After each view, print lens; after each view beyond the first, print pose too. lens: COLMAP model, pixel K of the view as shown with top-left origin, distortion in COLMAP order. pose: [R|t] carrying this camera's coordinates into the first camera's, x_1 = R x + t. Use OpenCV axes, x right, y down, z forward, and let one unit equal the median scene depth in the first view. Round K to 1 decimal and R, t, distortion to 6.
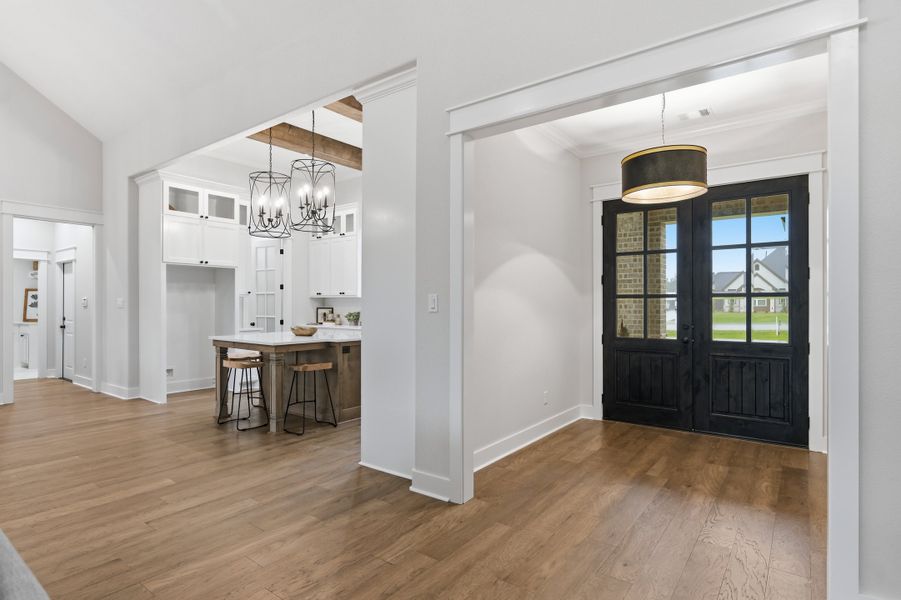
lens RADIAL K [[476.7, 0, 446.9], [0, 476.7, 303.1], [0, 0, 1]] dist [-0.002201, 0.000463]
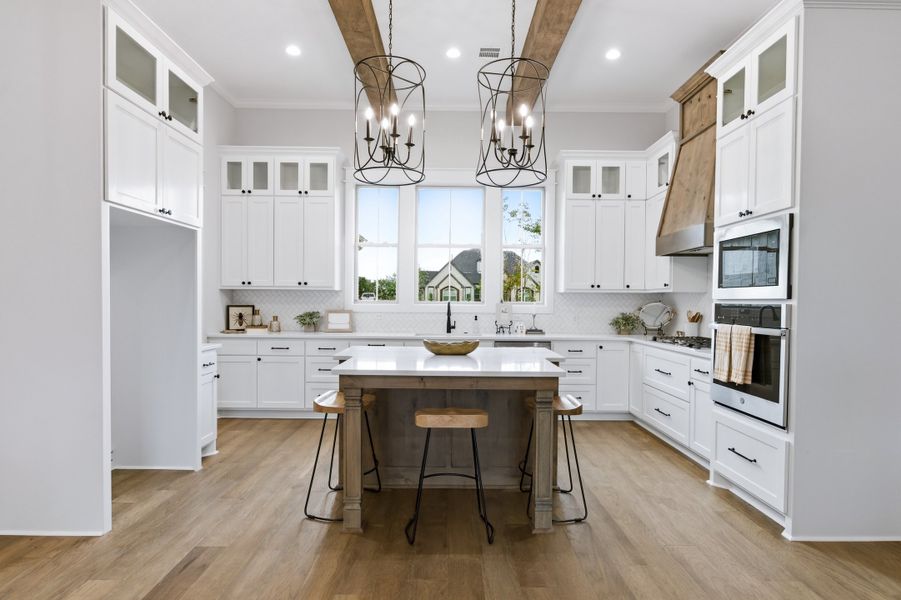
lens RADIAL K [[476.7, 0, 446.9], [0, 476.7, 303.1], [0, 0, 1]] dist [-0.002201, 0.000463]
pose [[0.791365, 0.000248, 0.611344, -0.684524], [-0.009132, 0.999893, 0.011416, -0.004721], [-0.611276, -0.014617, 0.791283, 0.541430]]
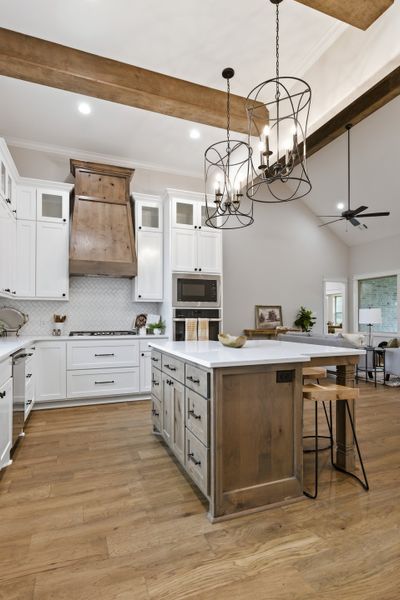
lens RADIAL K [[317.5, 0, 199.0], [0, 317.5, 313.3], [0, 0, 1]] dist [-0.002201, 0.000463]
pose [[-0.855027, 0.001088, 0.518583, -0.522593], [-0.006509, 0.999897, -0.012829, 0.021267], [-0.518543, -0.014344, -0.854931, 1.463800]]
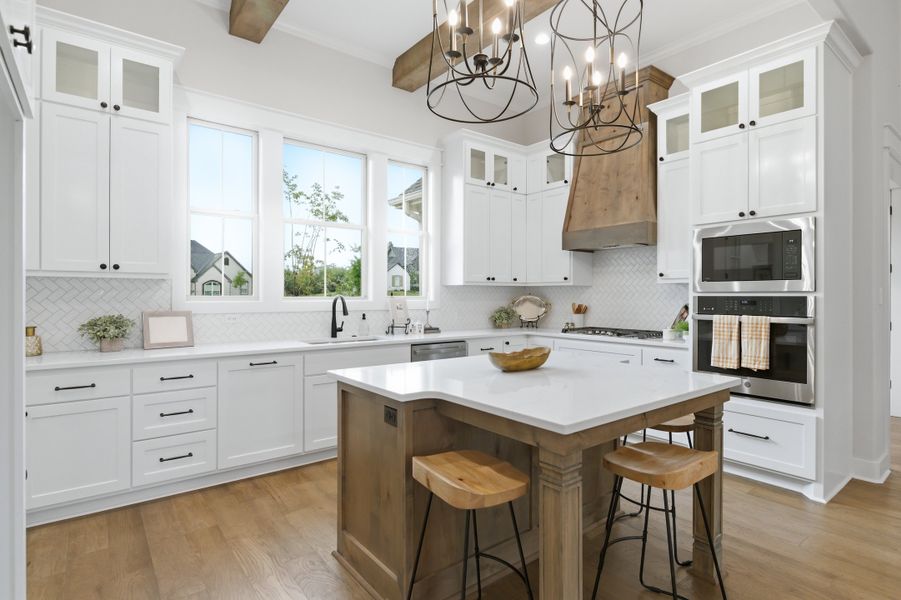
lens RADIAL K [[460.7, 0, 437.1], [0, 460.7, 294.1], [0, 0, 1]] dist [-0.002171, 0.001240]
pose [[0.255601, 0.000495, 0.966782, -0.739949], [-0.005328, 0.999985, 0.000896, -0.001893], [-0.966768, -0.005380, 0.255600, 0.986010]]
